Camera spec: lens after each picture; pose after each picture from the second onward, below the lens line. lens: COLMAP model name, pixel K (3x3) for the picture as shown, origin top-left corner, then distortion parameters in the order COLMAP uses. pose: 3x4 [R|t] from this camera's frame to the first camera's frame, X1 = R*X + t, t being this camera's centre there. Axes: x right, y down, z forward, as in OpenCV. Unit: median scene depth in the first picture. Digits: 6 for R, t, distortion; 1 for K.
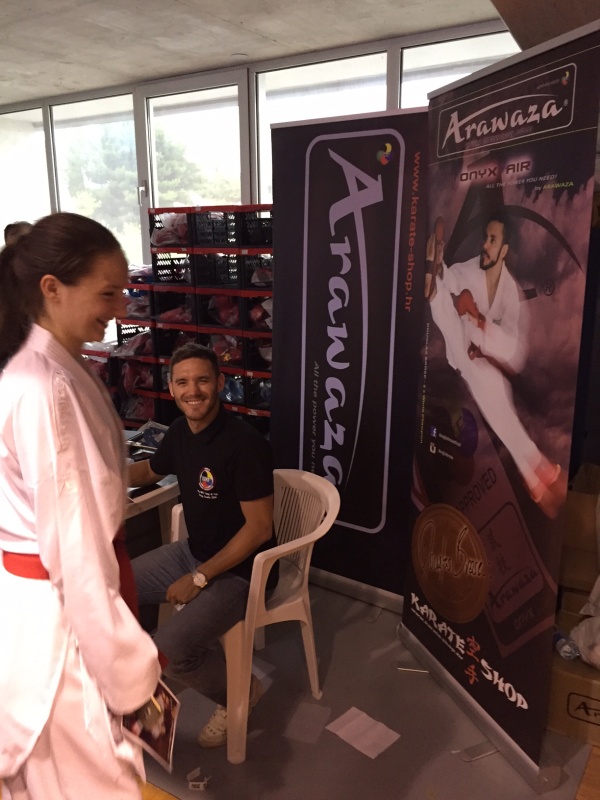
lens RADIAL K [[678.2, 0, 298.2], [0, 678.2, 428.4], [0, 0, 1]] dist [0.065541, -0.093153]
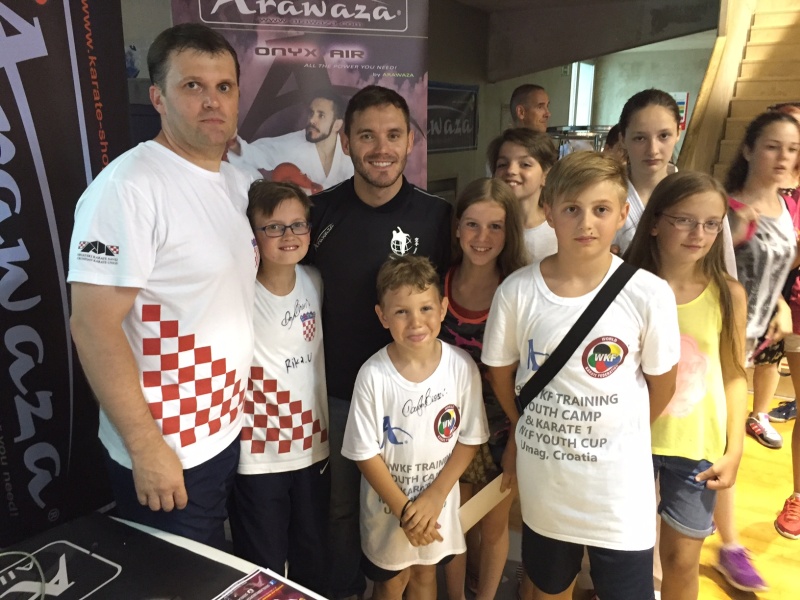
lens RADIAL K [[678.2, 0, 398.5], [0, 678.2, 296.7], [0, 0, 1]] dist [0.065541, -0.093153]
pose [[-0.067674, -0.253929, 0.964852, -0.760561], [0.259183, 0.929394, 0.262776, -0.230018], [-0.963454, 0.267857, 0.002918, 0.843618]]
